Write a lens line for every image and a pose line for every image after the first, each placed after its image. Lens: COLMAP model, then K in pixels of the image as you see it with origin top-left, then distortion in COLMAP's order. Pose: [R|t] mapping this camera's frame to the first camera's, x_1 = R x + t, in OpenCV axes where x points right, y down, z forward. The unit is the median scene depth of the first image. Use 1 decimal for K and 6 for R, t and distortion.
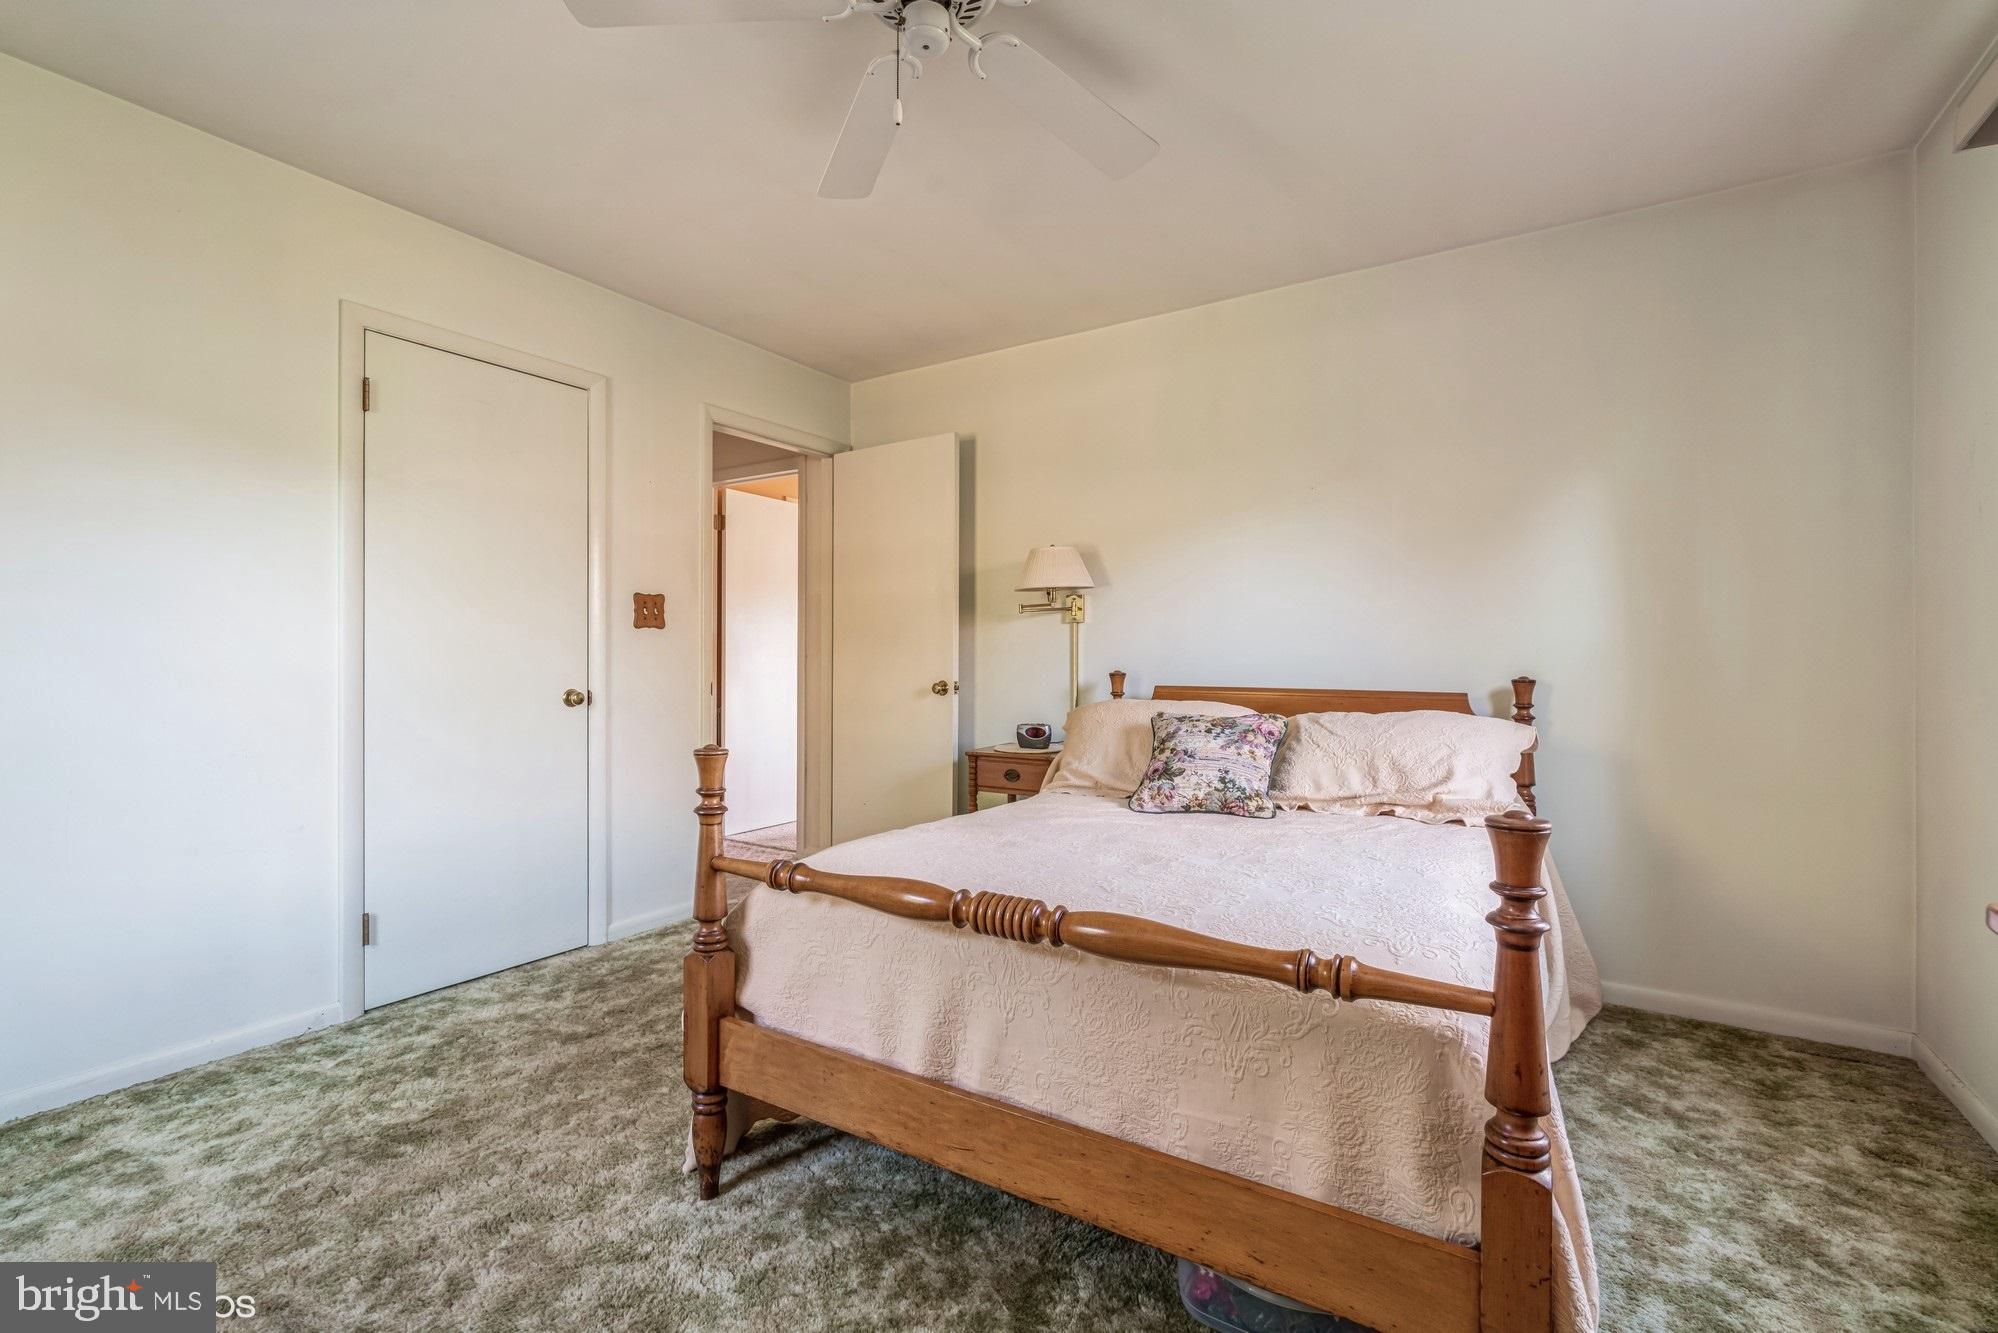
lens RADIAL K [[867.8, 0, 998.9], [0, 867.8, 655.8], [0, 0, 1]] dist [-0.002902, 0.000037]
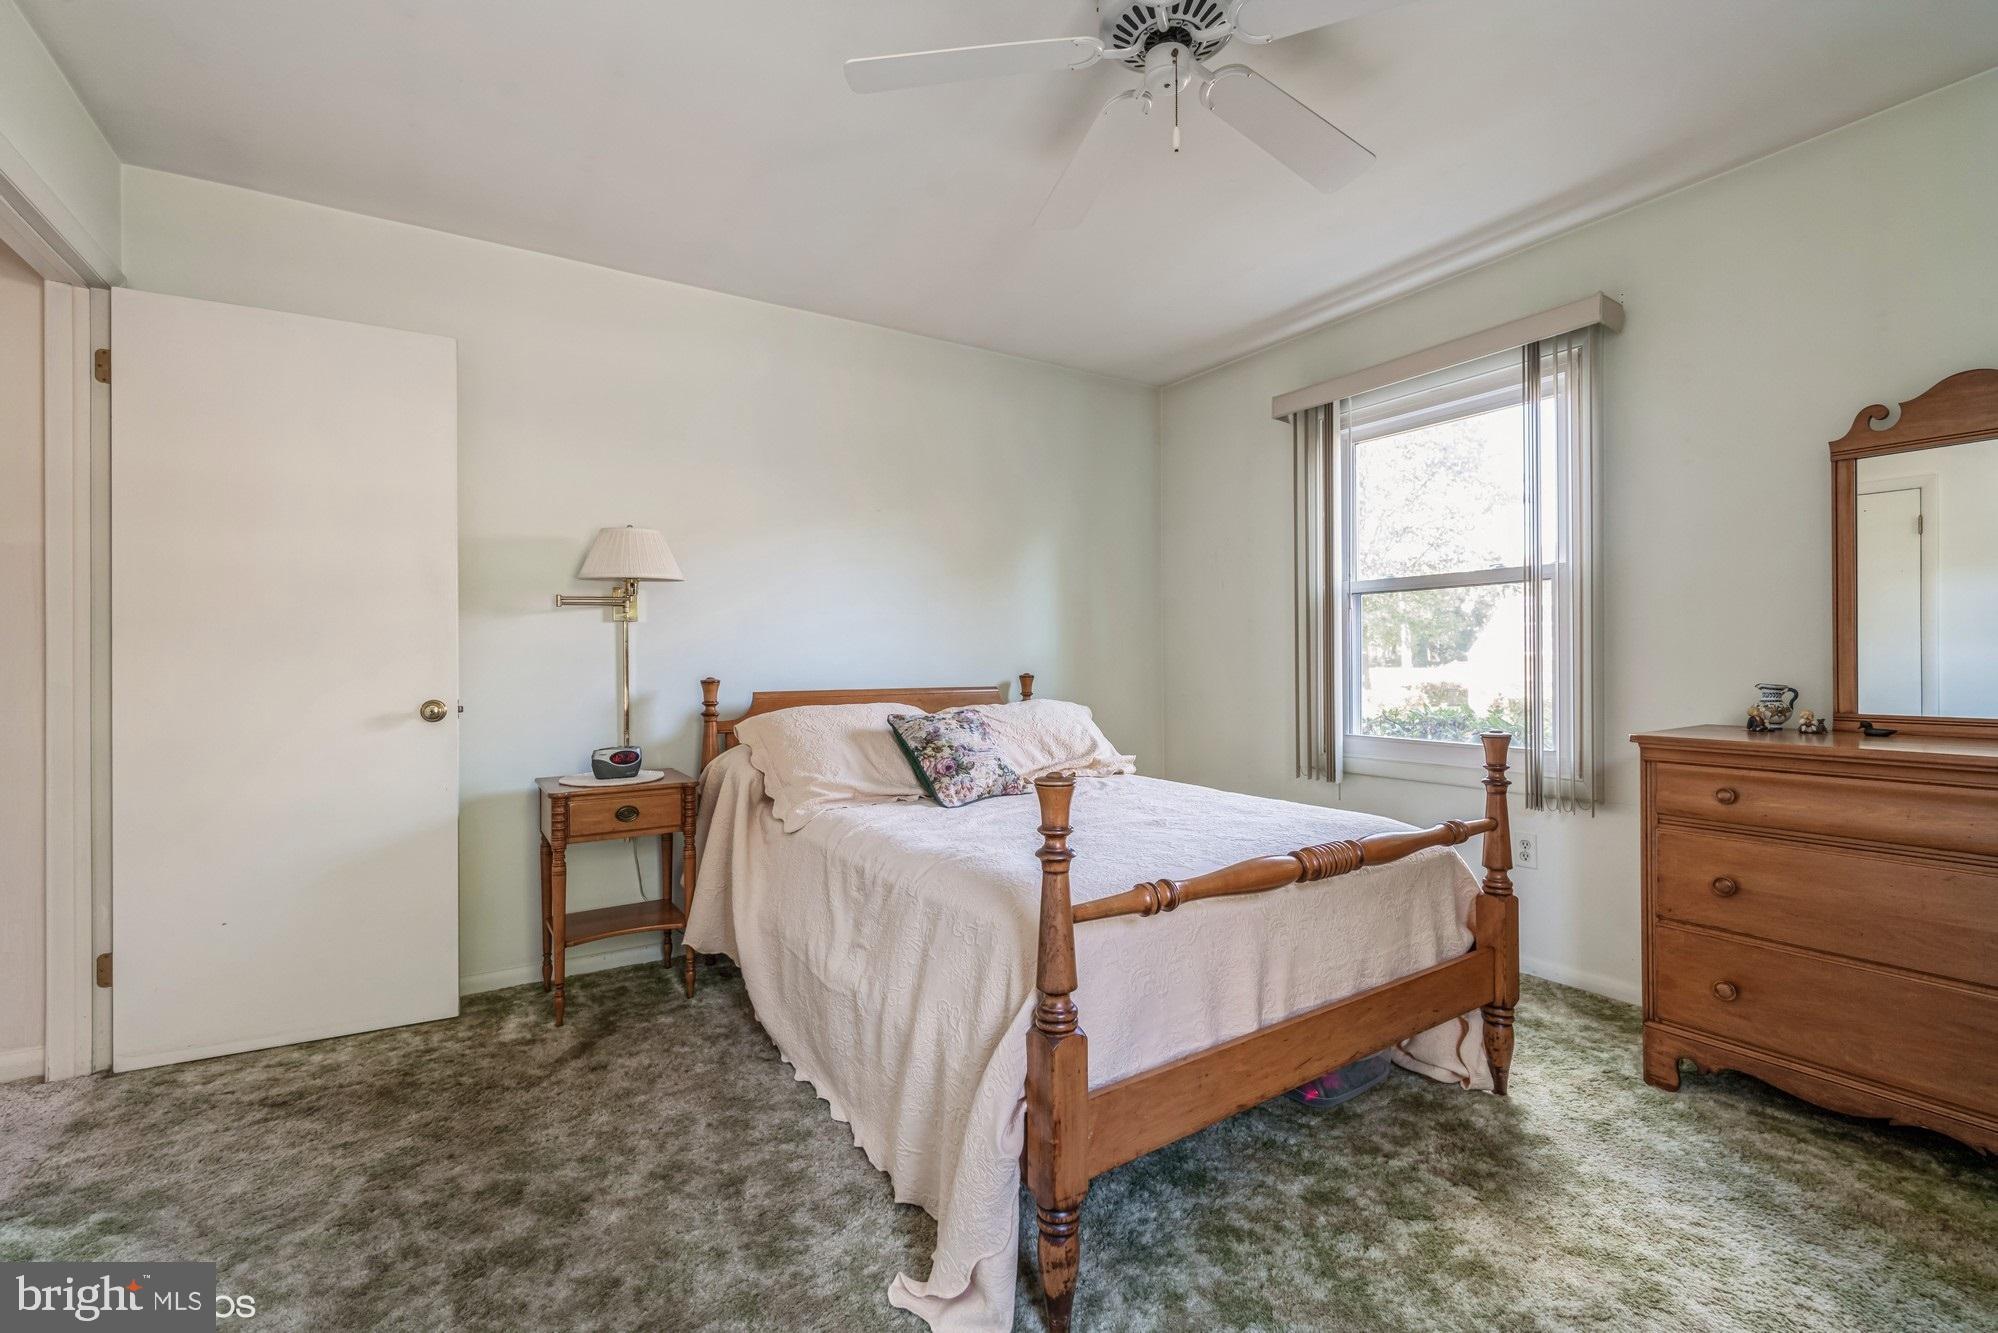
lens RADIAL K [[863.6, 0, 1001.1], [0, 863.6, 653.8], [0, 0, 1]] dist [-0.001852, -0.000221]
pose [[0.436863, 0.003042, 0.899523, -0.744369], [0.009942, 0.999917, -0.008210, 0.004425], [-0.899473, 0.012529, 0.436796, 0.492931]]
